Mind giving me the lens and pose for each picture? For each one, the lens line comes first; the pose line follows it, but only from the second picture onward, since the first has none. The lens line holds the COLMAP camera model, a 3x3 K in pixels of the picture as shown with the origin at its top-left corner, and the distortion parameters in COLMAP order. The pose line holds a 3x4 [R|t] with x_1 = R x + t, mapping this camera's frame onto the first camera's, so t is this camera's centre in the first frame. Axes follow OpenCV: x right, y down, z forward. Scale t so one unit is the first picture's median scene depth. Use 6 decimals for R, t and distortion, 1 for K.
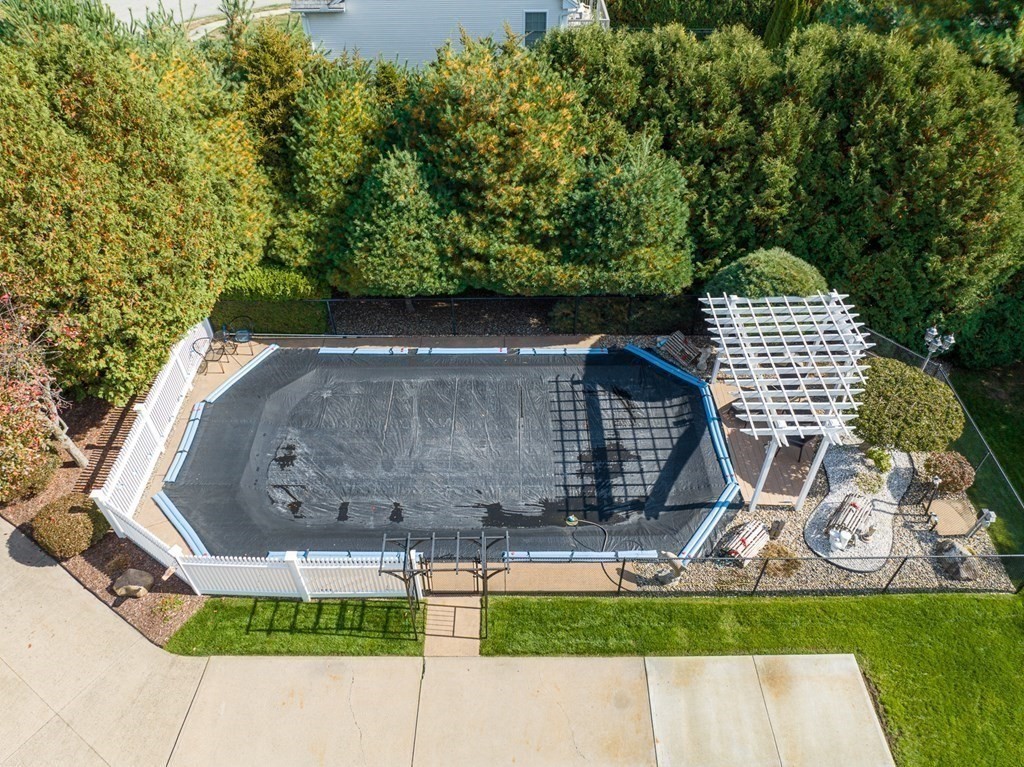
lens RADIAL K [[715.6, 0, 512.0], [0, 715.6, 383.5], [0, 0, 1]] dist [-0.036623, -0.004641]
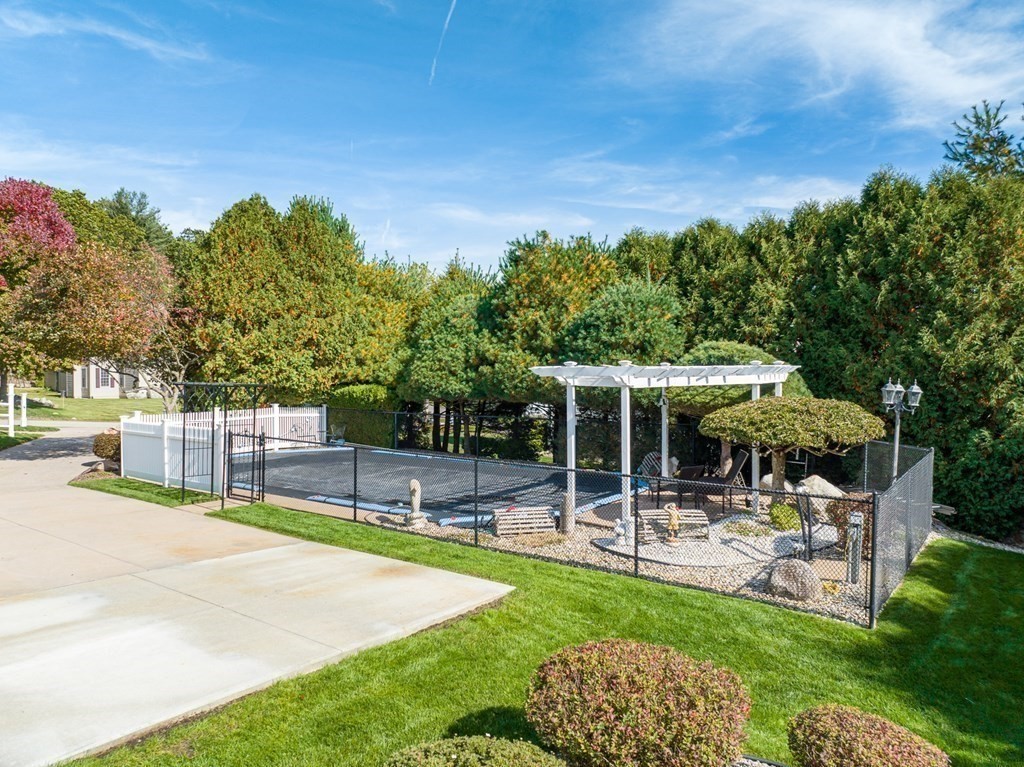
lens RADIAL K [[715.6, 0, 512.0], [0, 715.6, 383.5], [0, 0, 1]] dist [-0.036623, -0.004641]
pose [[0.808163, 0.013471, -0.588805, 0.661014], [-0.410293, 0.730108, -0.546444, 0.462677], [0.422531, 0.683198, 0.595573, 0.357443]]
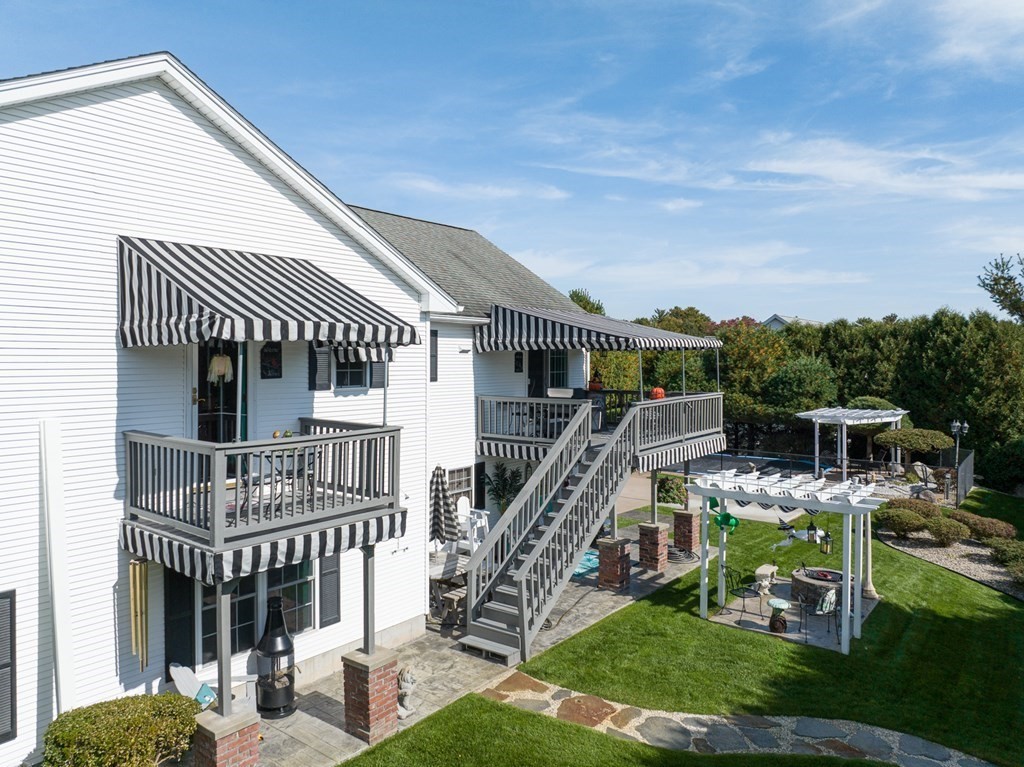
lens RADIAL K [[728.4, 0, 509.1], [0, 728.4, 367.0], [0, 0, 1]] dist [-0.015466, 0.000438]
pose [[0.799868, 0.012171, -0.600052, 0.728314], [-0.420310, 0.725050, -0.545566, 1.166923], [0.428427, 0.688589, 0.585060, -0.559678]]
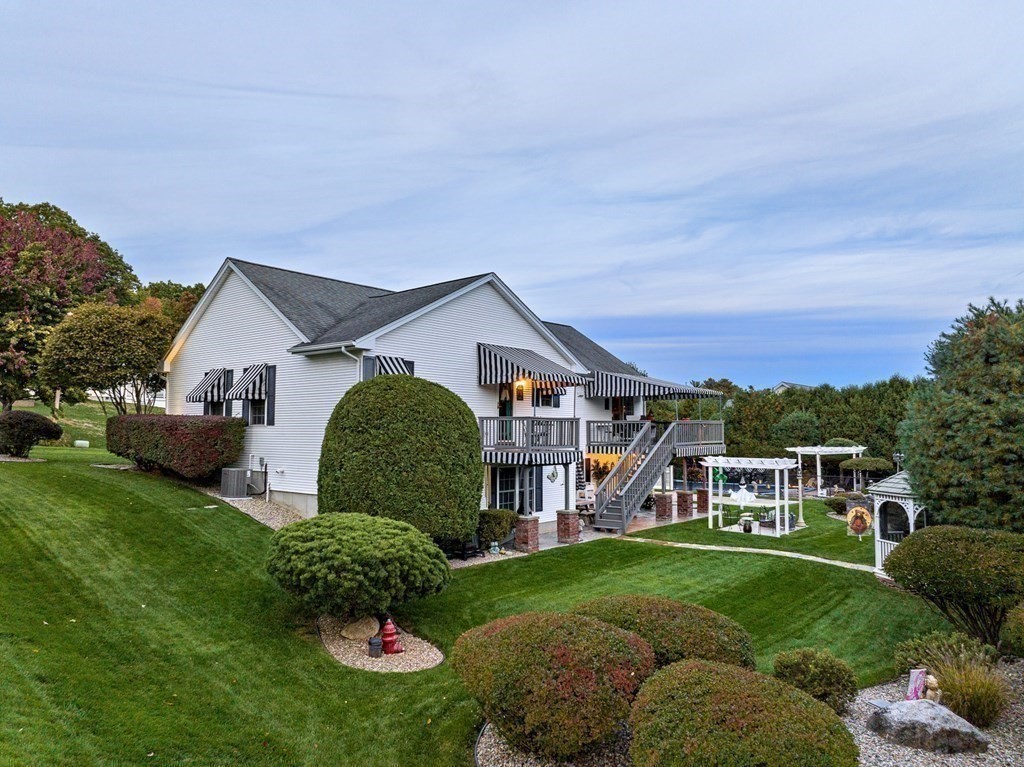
lens RADIAL K [[715.6, 0, 512.0], [0, 715.6, 383.5], [0, 0, 1]] dist [-0.036623, -0.004641]
pose [[0.770244, -0.034714, -0.636804, 1.069376], [-0.447903, 0.681362, -0.578903, 1.688081], [0.453990, 0.731123, 0.509267, -0.999780]]
